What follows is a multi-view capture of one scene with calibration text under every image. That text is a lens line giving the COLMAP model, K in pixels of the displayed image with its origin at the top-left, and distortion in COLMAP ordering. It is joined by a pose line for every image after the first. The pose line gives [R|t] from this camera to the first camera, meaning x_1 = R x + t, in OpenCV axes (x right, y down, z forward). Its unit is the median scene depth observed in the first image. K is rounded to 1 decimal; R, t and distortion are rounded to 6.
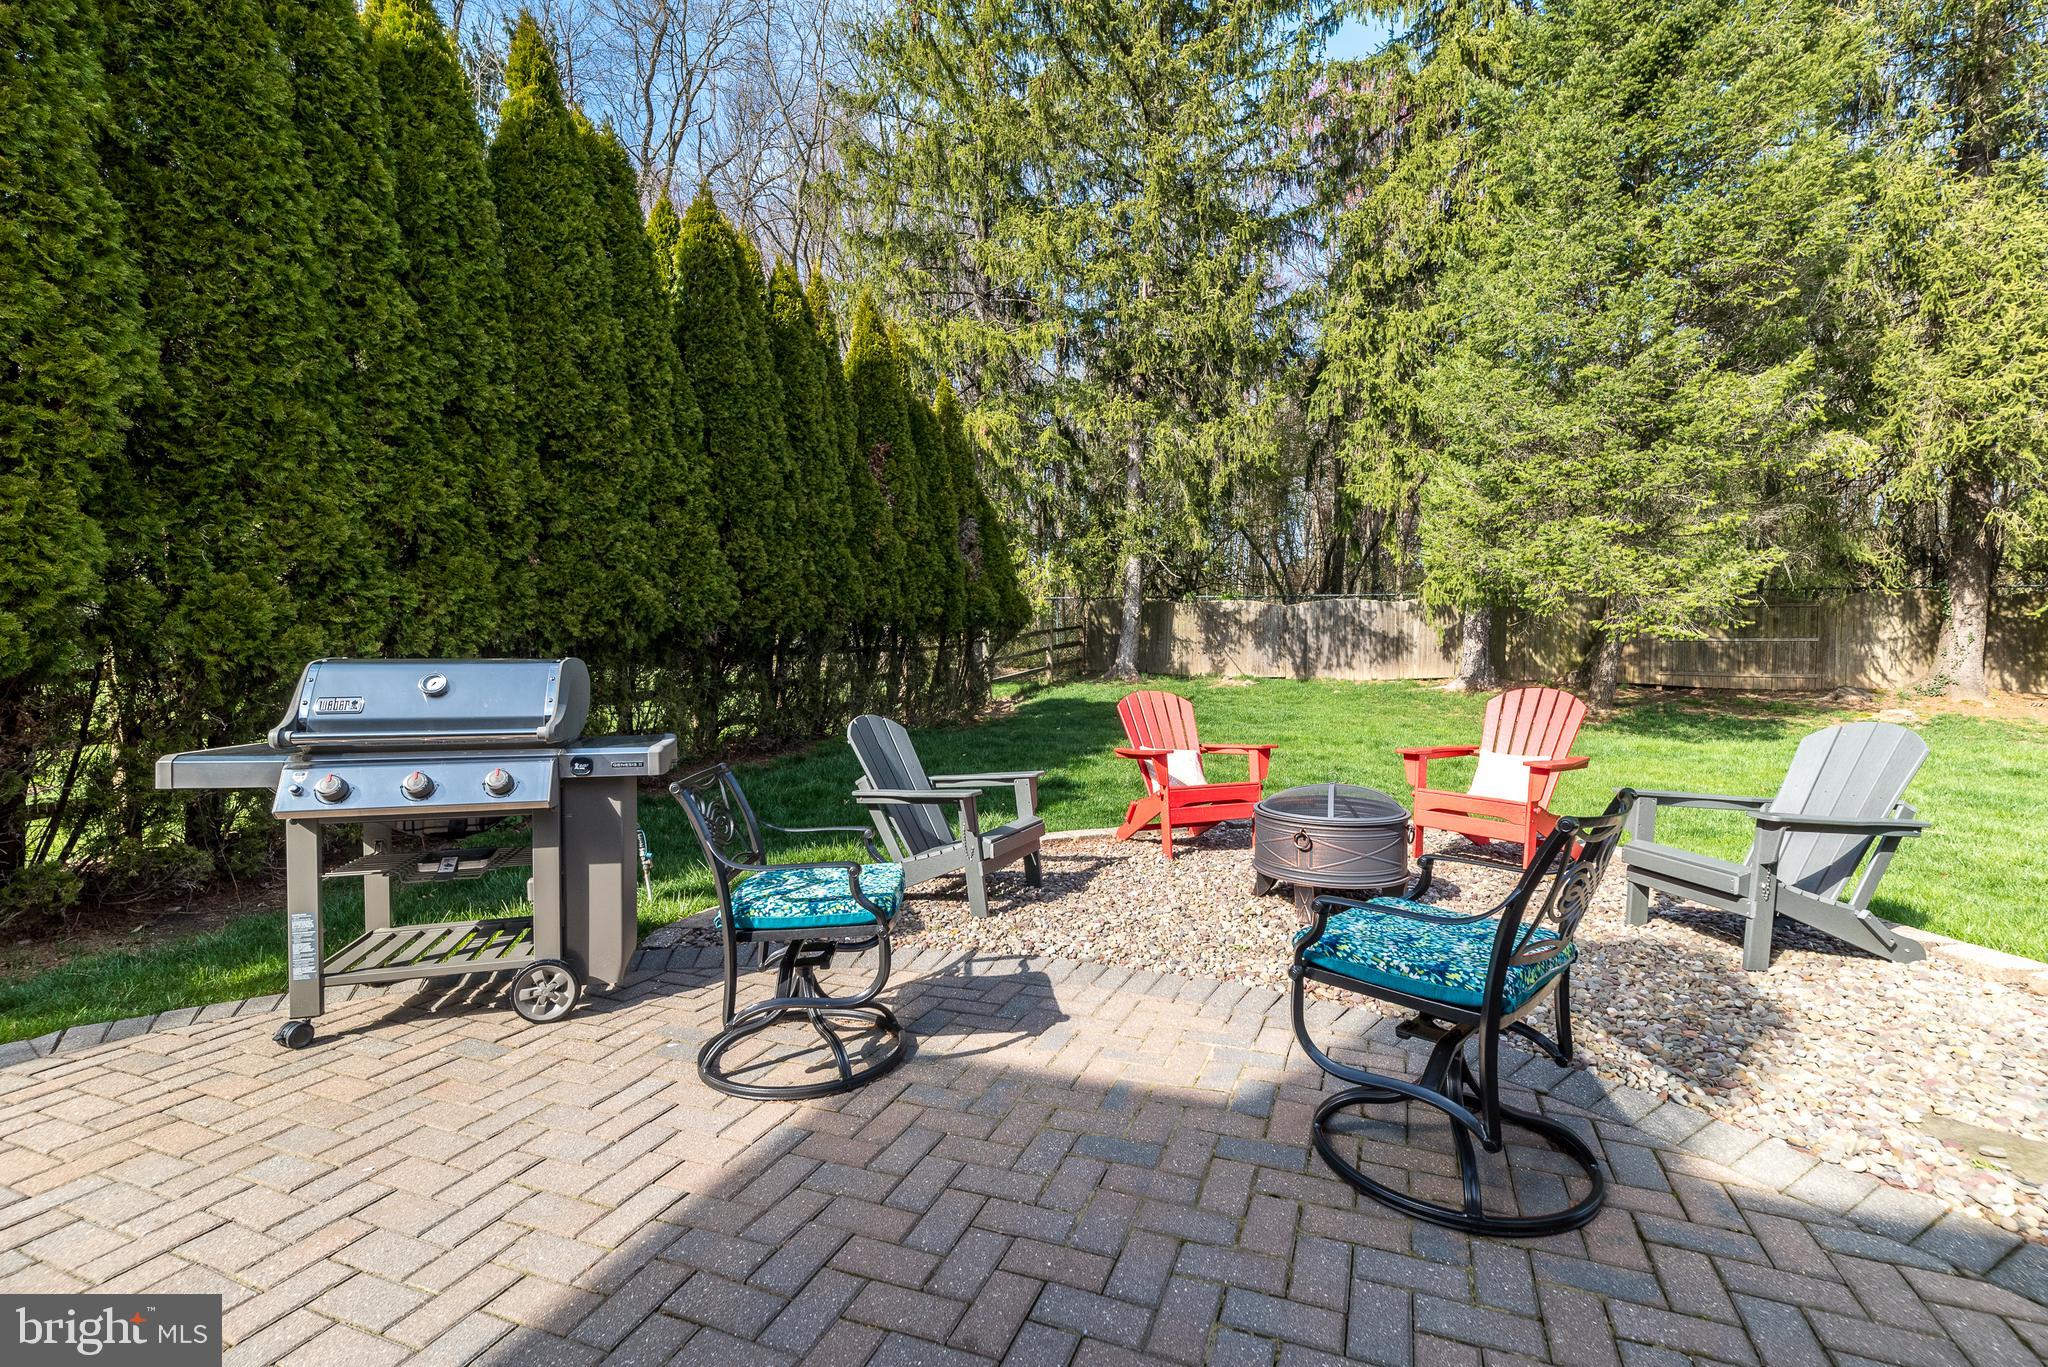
lens RADIAL K [[892.8, 0, 1032.7], [0, 892.8, 686.8], [0, 0, 1]] dist [0.007497, 0.000208]
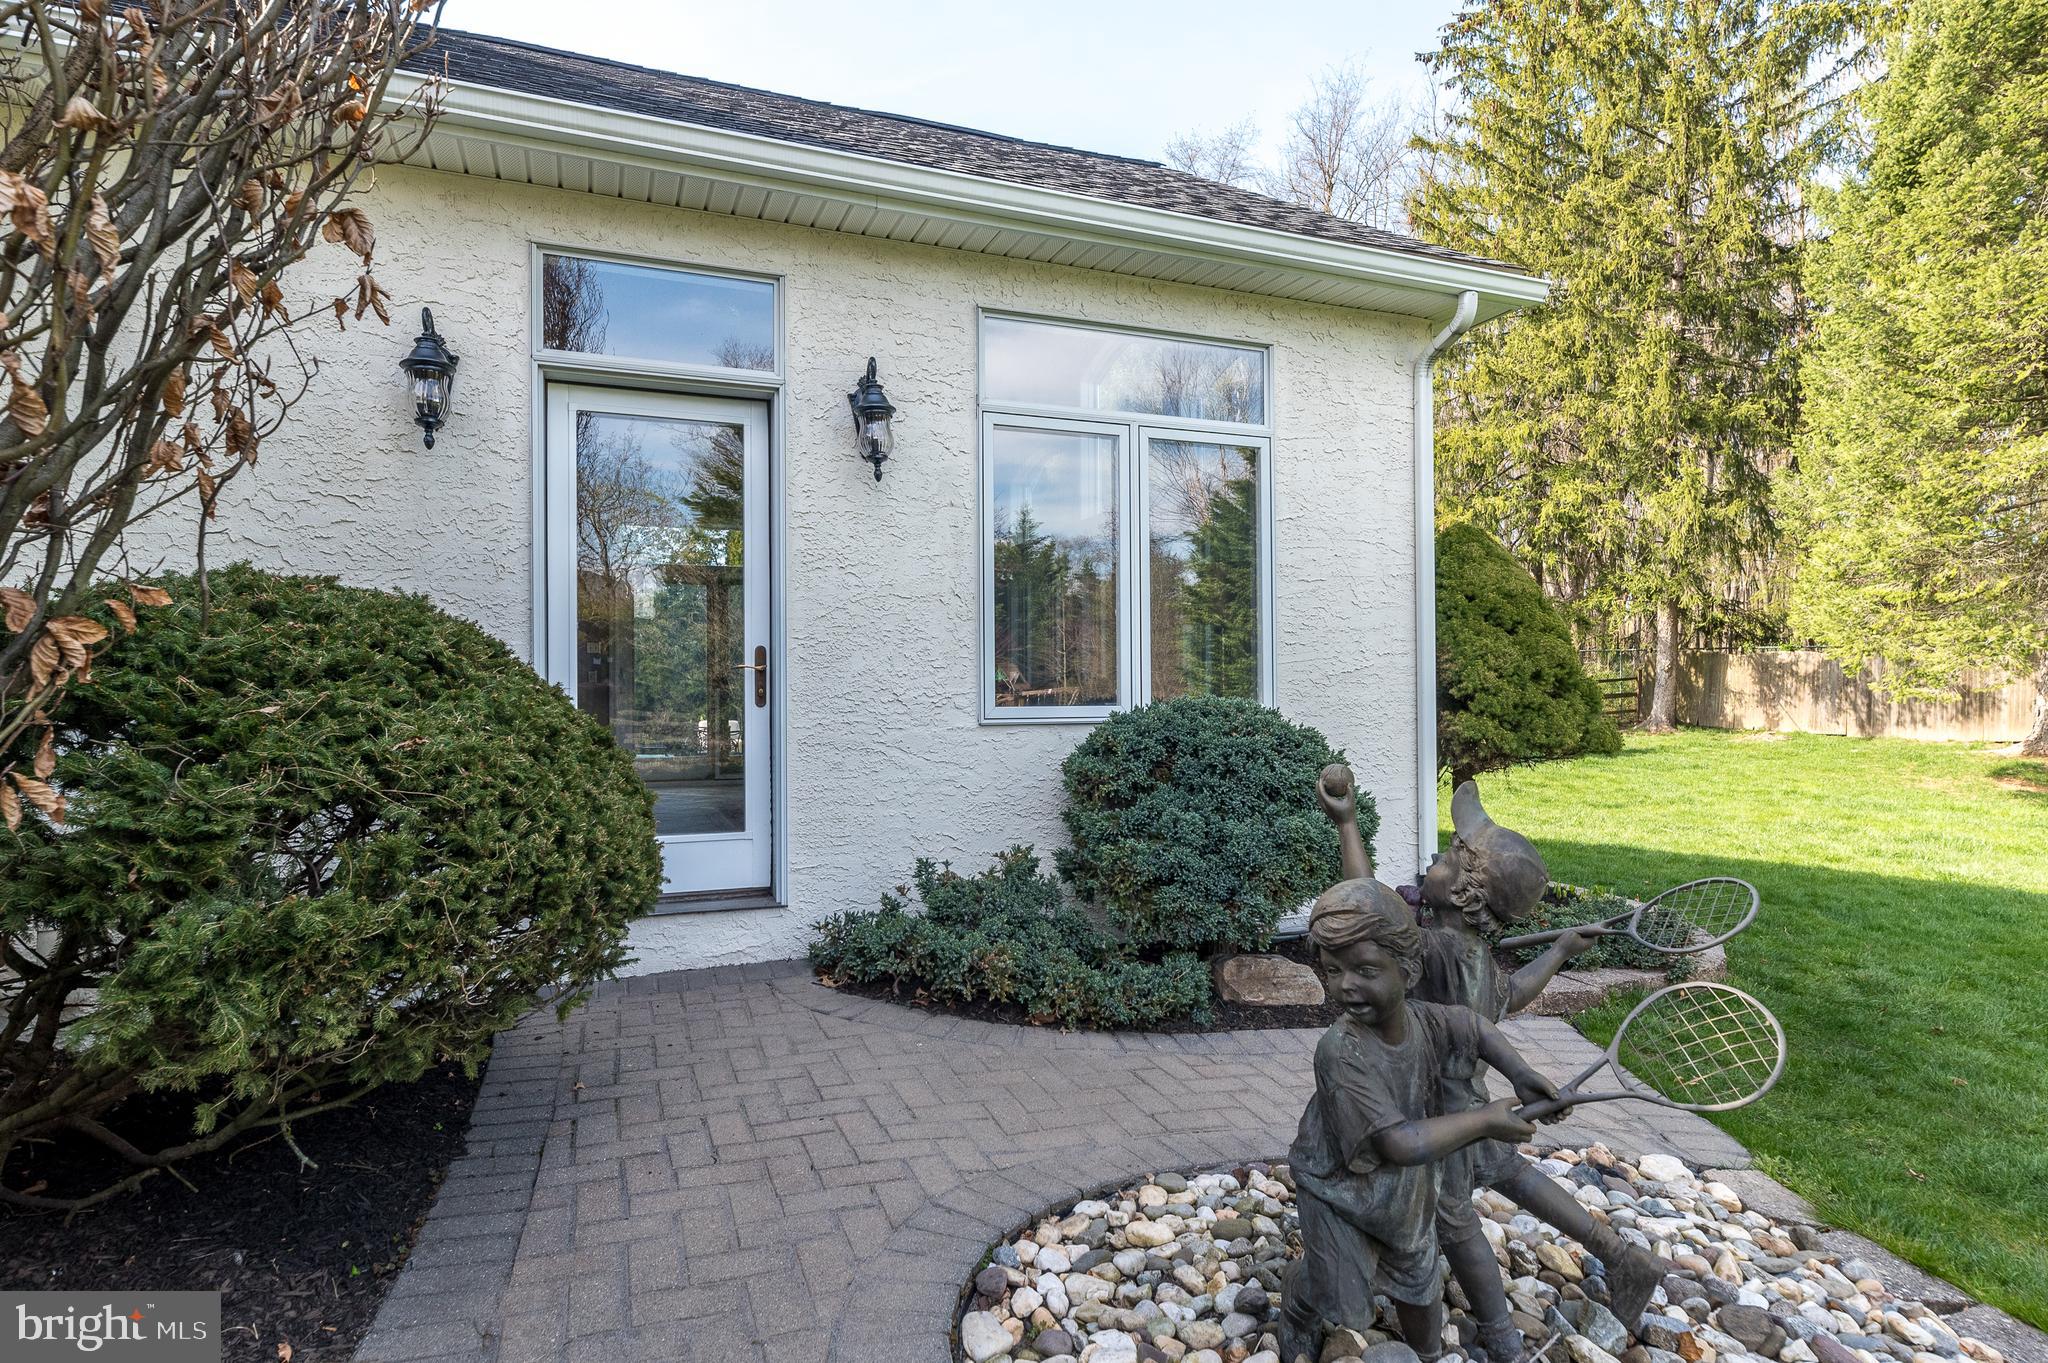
lens RADIAL K [[1025.0, 0, 1022.8], [0, 1025.0, 685.1], [0, 0, 1]] dist [0.002199, 0.000122]
pose [[0.674098, -0.005251, -0.738623, 0.711486], [-0.022629, 0.999359, -0.027757, -0.017529], [0.738295, 0.035425, 0.673547, -0.492541]]
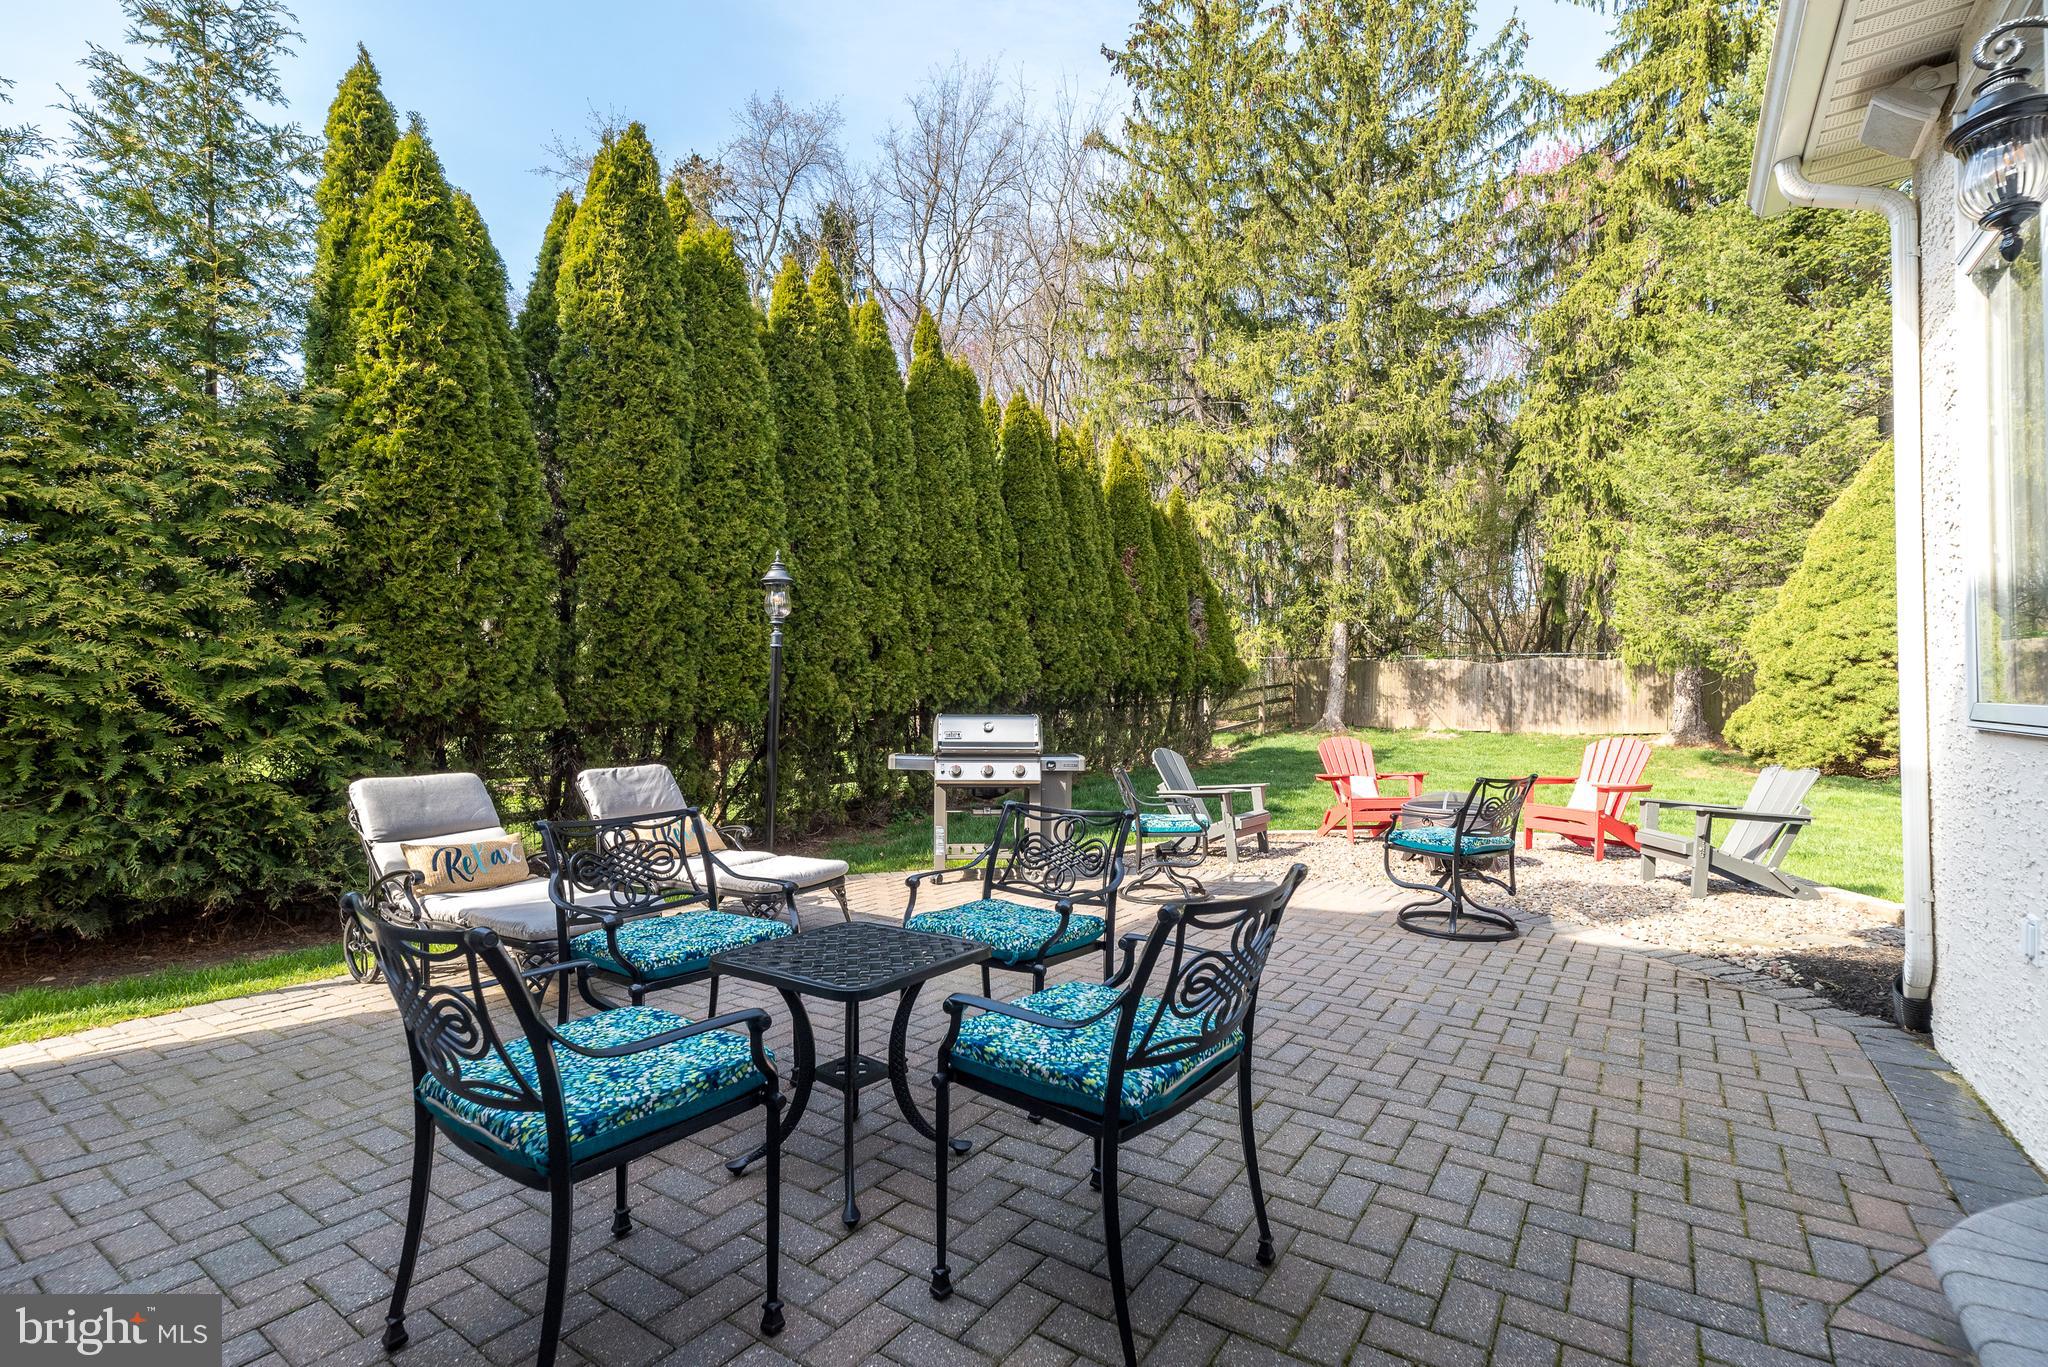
lens RADIAL K [[892.8, 0, 1028.4], [0, 892.8, 686.8], [0, 0, 1]] dist [0.007497, 0.000208]
pose [[0.973567, -0.000822, -0.228401, -0.015055], [-0.012343, 0.998343, -0.056206, 0.004988], [0.228068, 0.057540, 0.971943, -0.244220]]
